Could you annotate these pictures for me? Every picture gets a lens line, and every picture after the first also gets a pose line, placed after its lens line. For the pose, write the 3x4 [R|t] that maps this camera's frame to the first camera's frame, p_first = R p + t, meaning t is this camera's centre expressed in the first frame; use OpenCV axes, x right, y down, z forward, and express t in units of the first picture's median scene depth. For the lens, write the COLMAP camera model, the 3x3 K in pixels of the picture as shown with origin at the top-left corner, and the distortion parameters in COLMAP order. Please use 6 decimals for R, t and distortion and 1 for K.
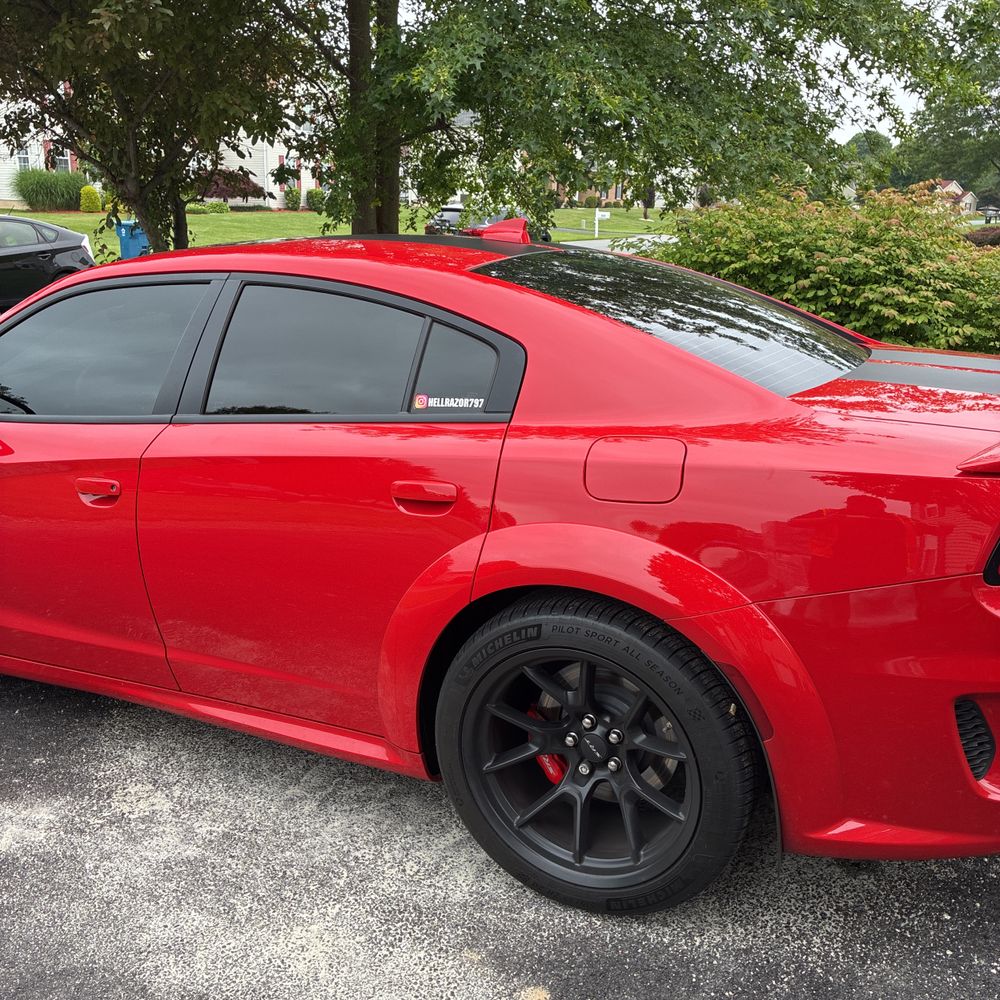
lens RADIAL K [[1019.4, 0, 500.0], [0, 1019.4, 500.0], [0, 0, 1]] dist [0.049573, -0.058165]
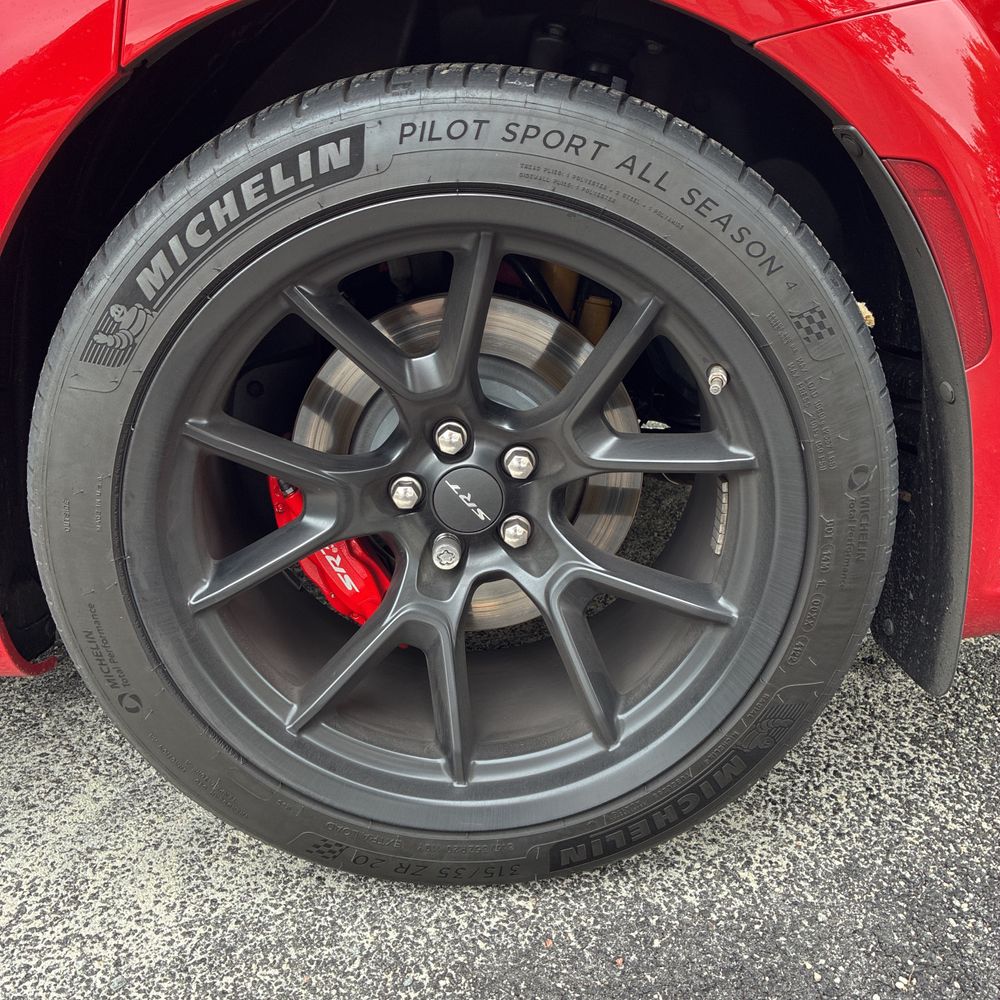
lens RADIAL K [[1017.6, 0, 500.1], [0, 1017.6, 481.9], [0, 0, 1]] dist [0.007860, -0.002649]
pose [[0.884769, -0.116403, 0.451258, -0.079758], [0.081222, 0.992000, 0.096639, 0.197663], [-0.458897, -0.048851, 0.887145, 0.637078]]
